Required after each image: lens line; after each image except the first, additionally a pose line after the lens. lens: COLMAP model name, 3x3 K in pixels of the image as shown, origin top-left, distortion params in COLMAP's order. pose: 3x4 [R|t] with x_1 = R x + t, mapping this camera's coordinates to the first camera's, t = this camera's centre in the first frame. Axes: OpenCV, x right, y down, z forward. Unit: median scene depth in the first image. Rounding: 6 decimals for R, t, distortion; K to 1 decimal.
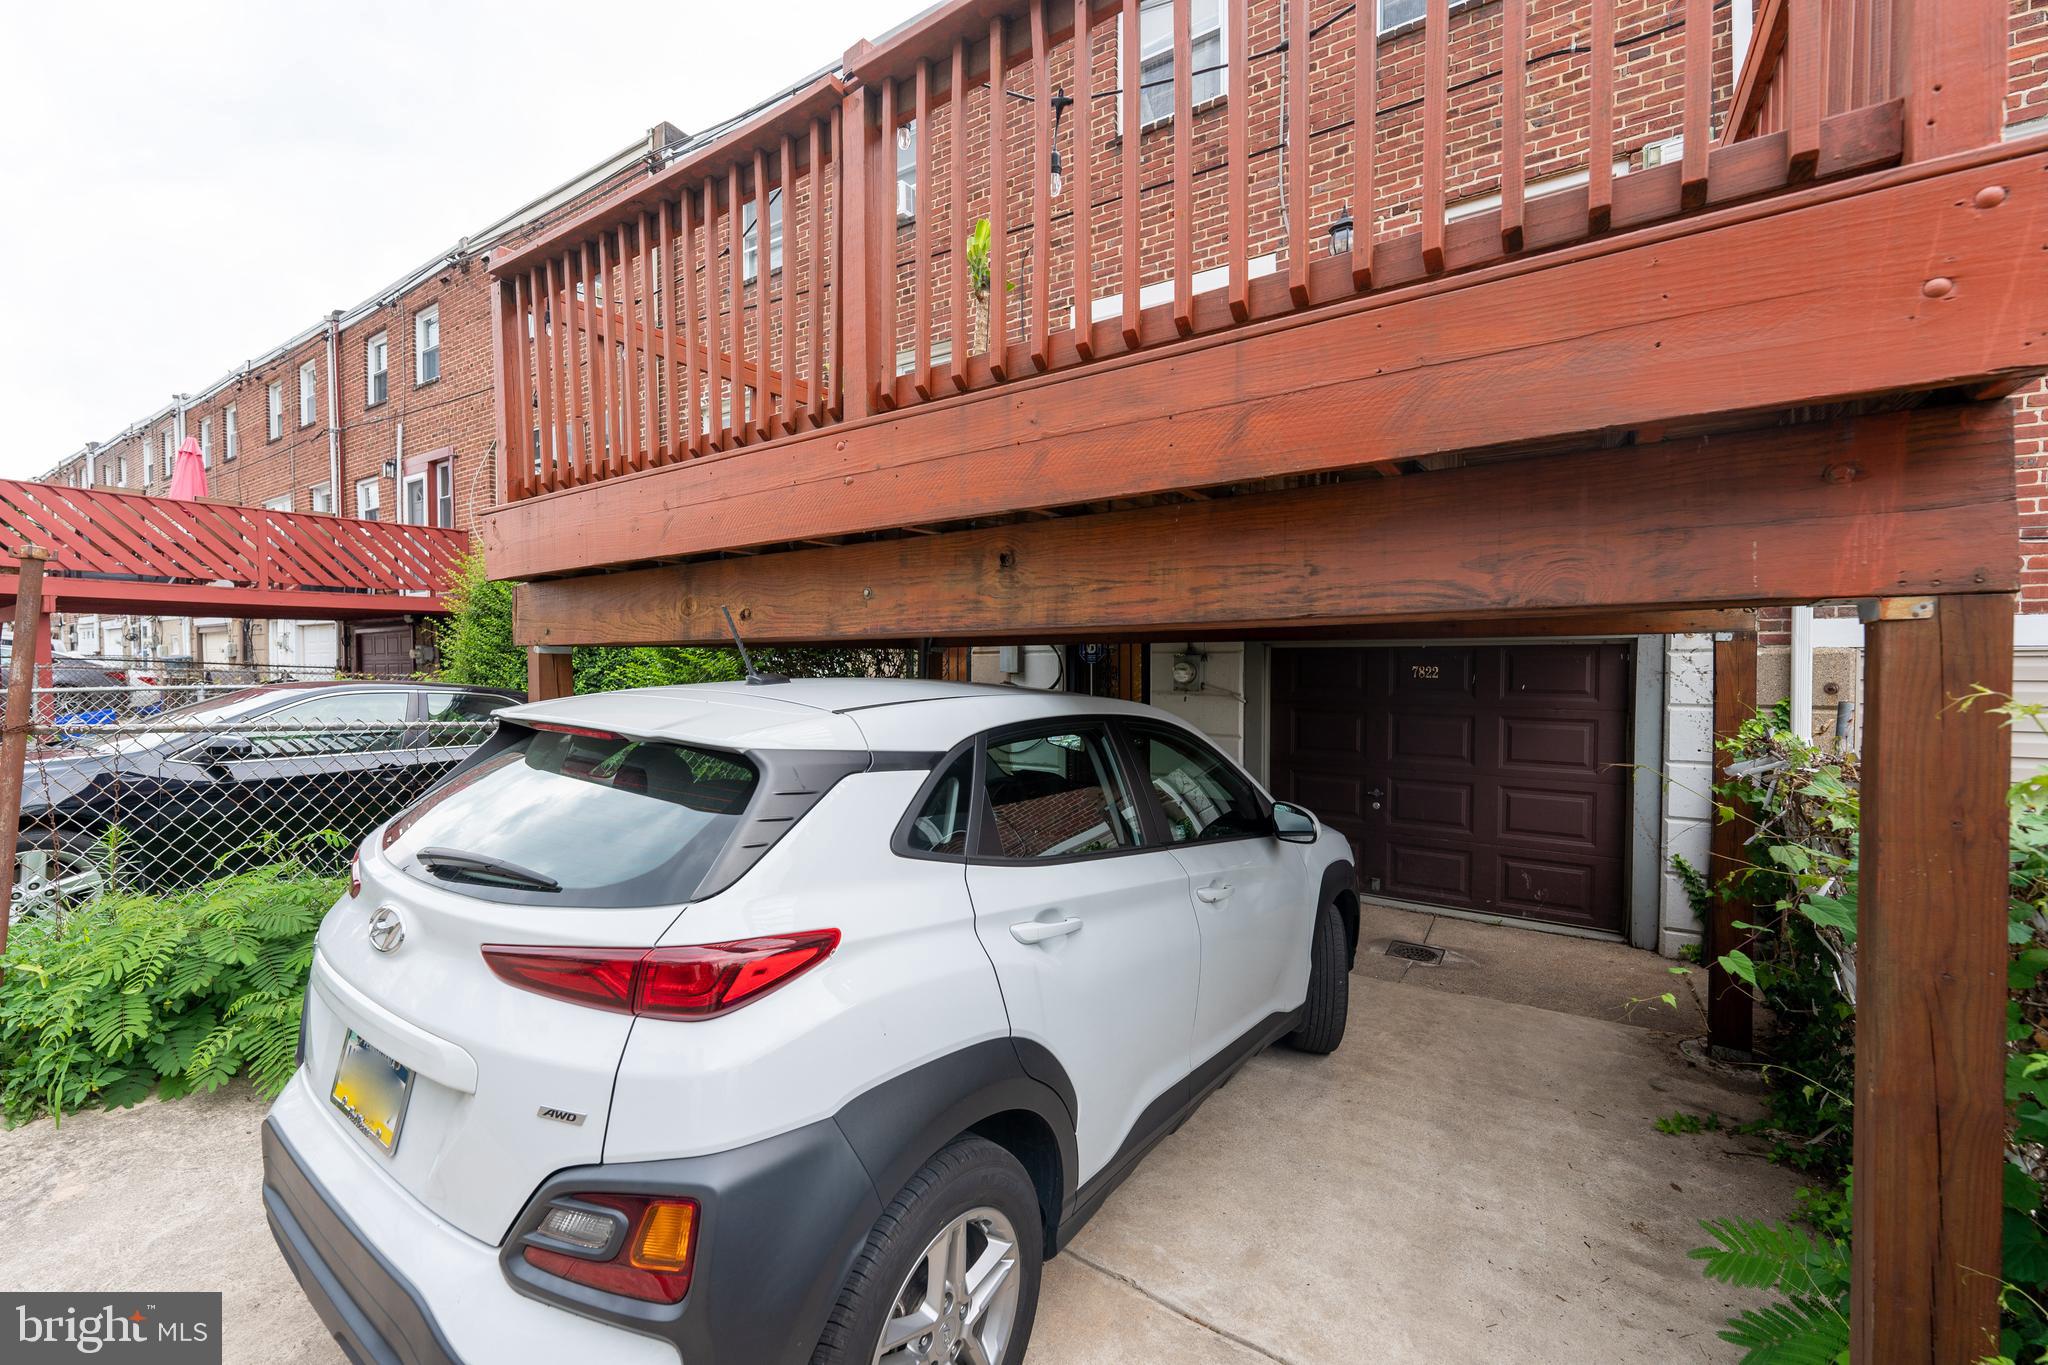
lens RADIAL K [[827.8, 0, 1029.1], [0, 827.8, 686.1], [0, 0, 1]] dist [-0.000304, -0.000998]
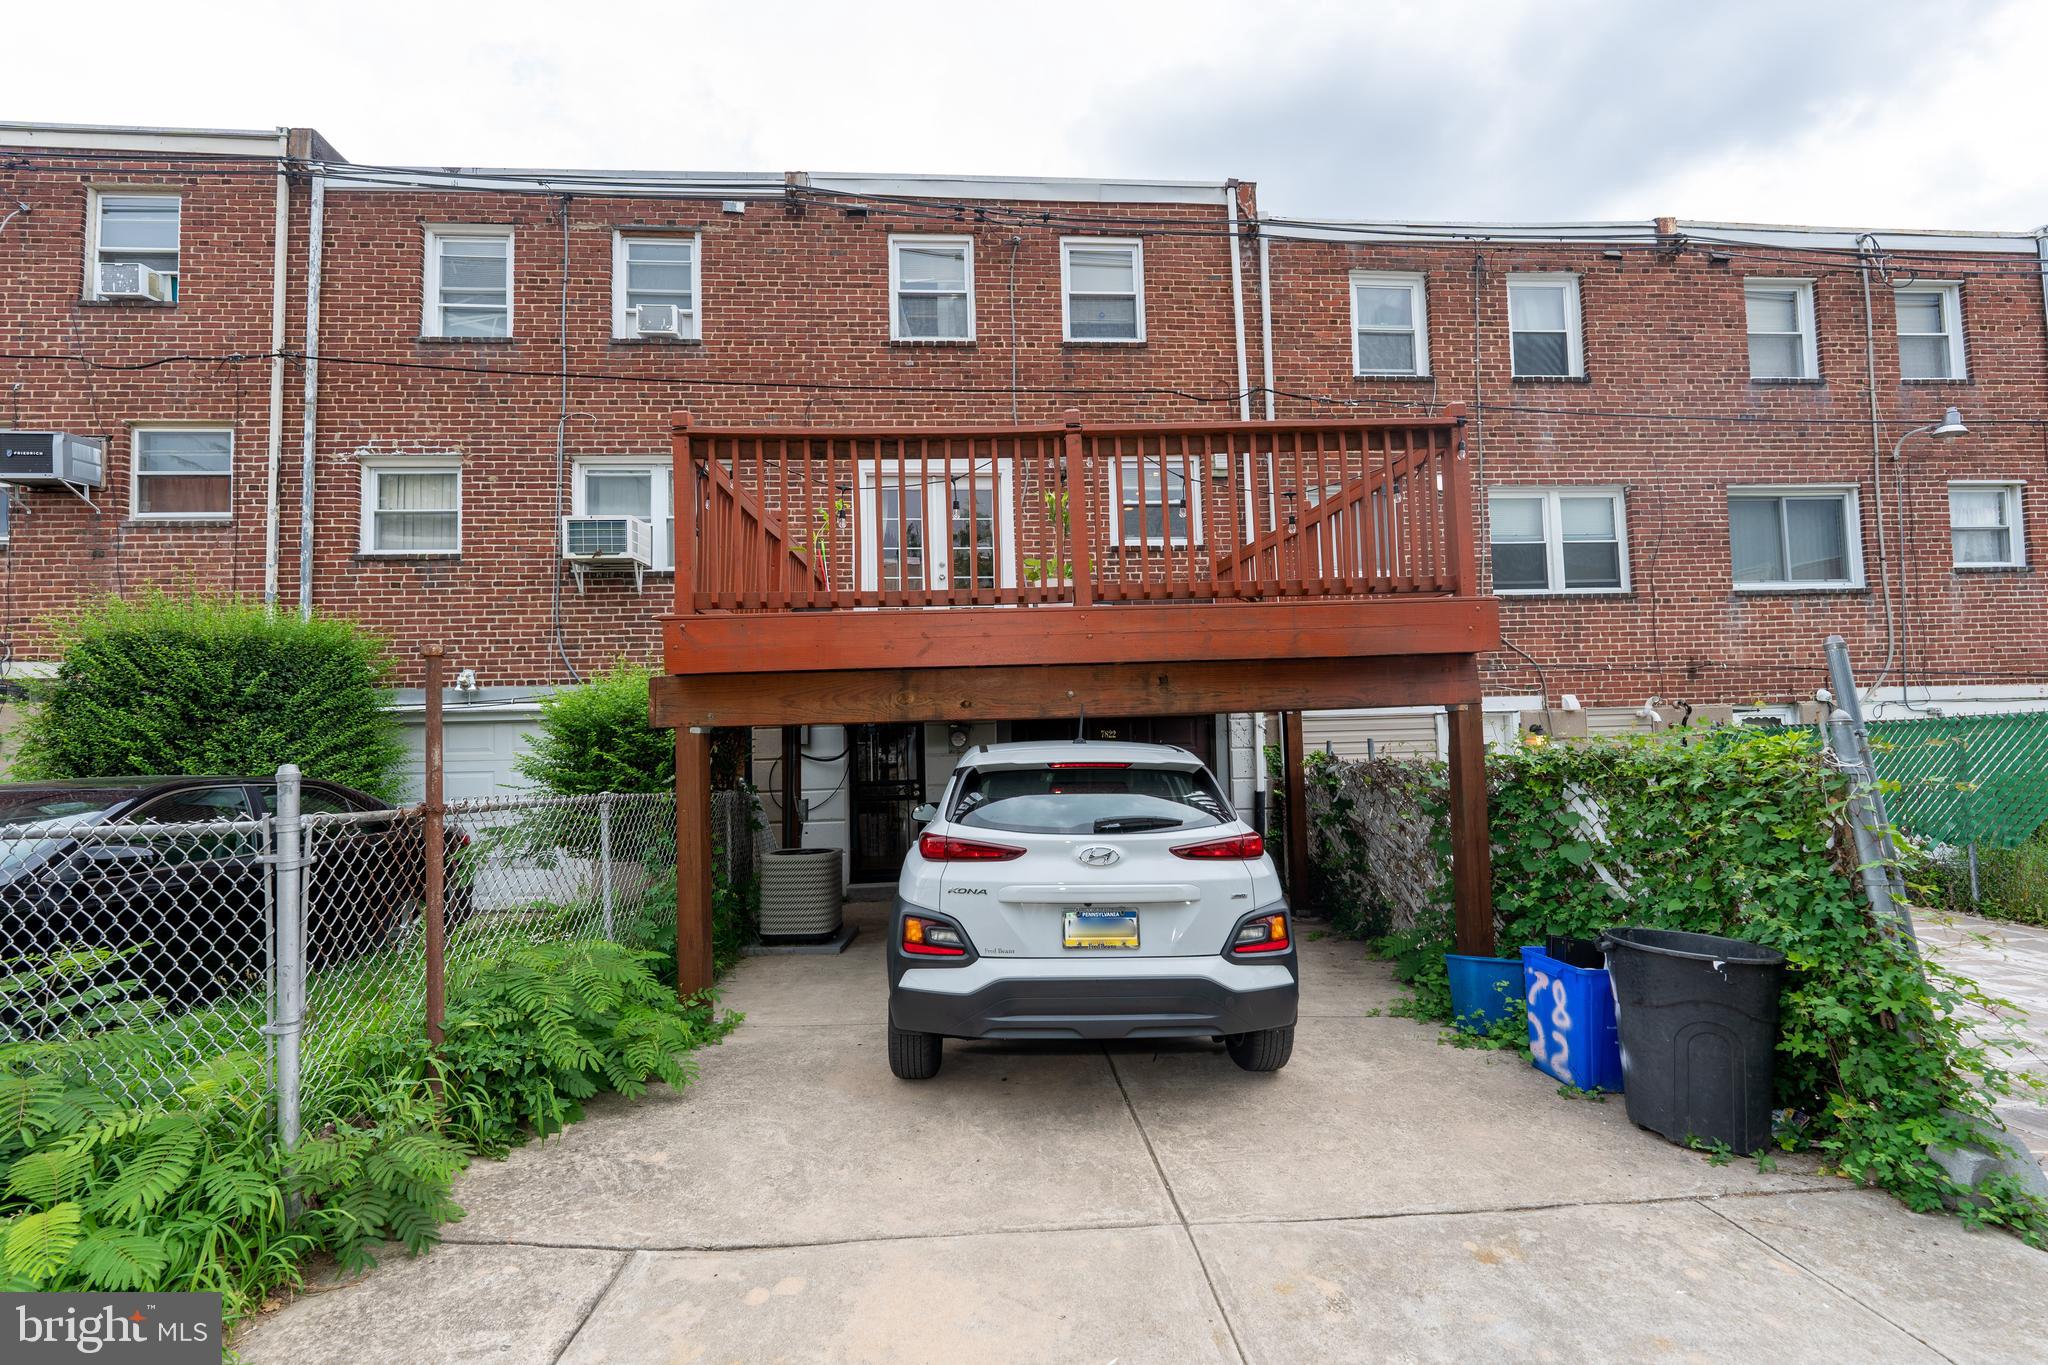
lens RADIAL K [[827.8, 0, 1020.9], [0, 827.8, 680.9], [0, 0, 1]] dist [-0.000304, -0.000998]
pose [[0.793619, 0.016234, 0.608198, -1.345045], [0.039517, 0.996158, -0.078153, -0.001176], [-0.607130, 0.086058, 0.789928, -0.371785]]
